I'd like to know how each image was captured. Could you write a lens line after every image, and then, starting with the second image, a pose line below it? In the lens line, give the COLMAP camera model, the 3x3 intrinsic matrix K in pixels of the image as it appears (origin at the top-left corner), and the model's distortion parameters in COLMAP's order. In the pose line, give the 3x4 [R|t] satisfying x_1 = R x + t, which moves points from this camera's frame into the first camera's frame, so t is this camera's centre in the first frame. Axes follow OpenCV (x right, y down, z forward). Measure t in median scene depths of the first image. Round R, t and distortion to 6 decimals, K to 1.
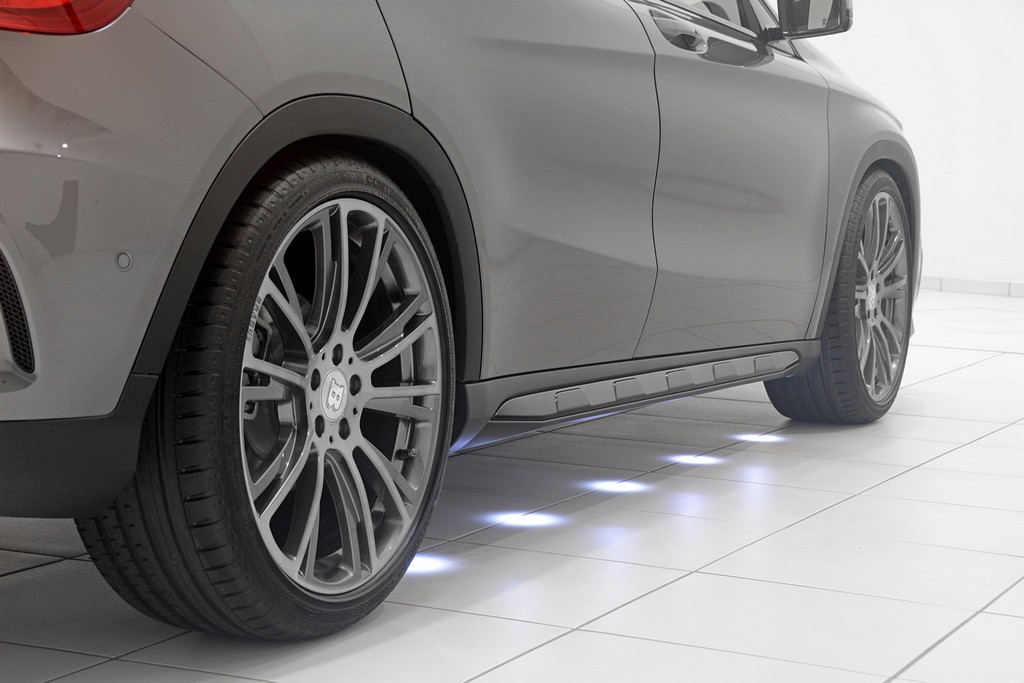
lens RADIAL K [[1919.9, 0, 512.7], [0, 1919.9, 344.0], [0, 0, 1]] dist [0.432199, 0.000000]
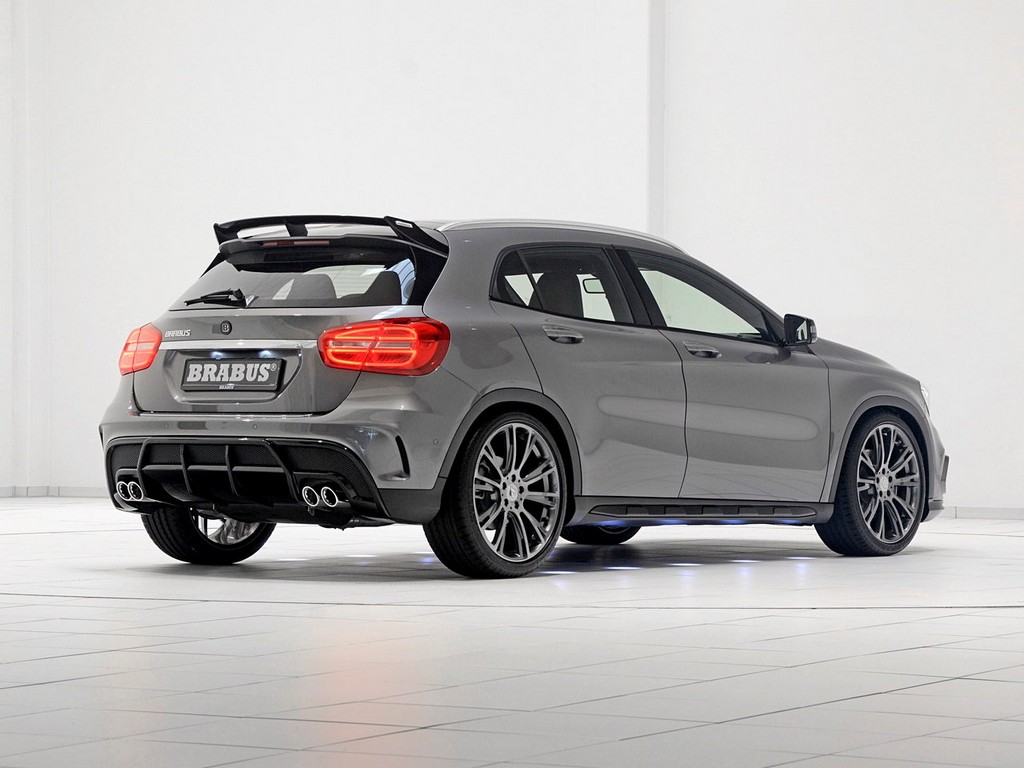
lens RADIAL K [[2544.8, 0, 511.2], [0, 2544.8, 383.4], [0, 0, 1]] dist [0.191036, 0.000000]
pose [[0.974008, -0.015779, -0.225964, 0.747540], [-0.008460, 0.994341, -0.105902, 0.261430], [0.226356, 0.105061, 0.968362, -2.616137]]
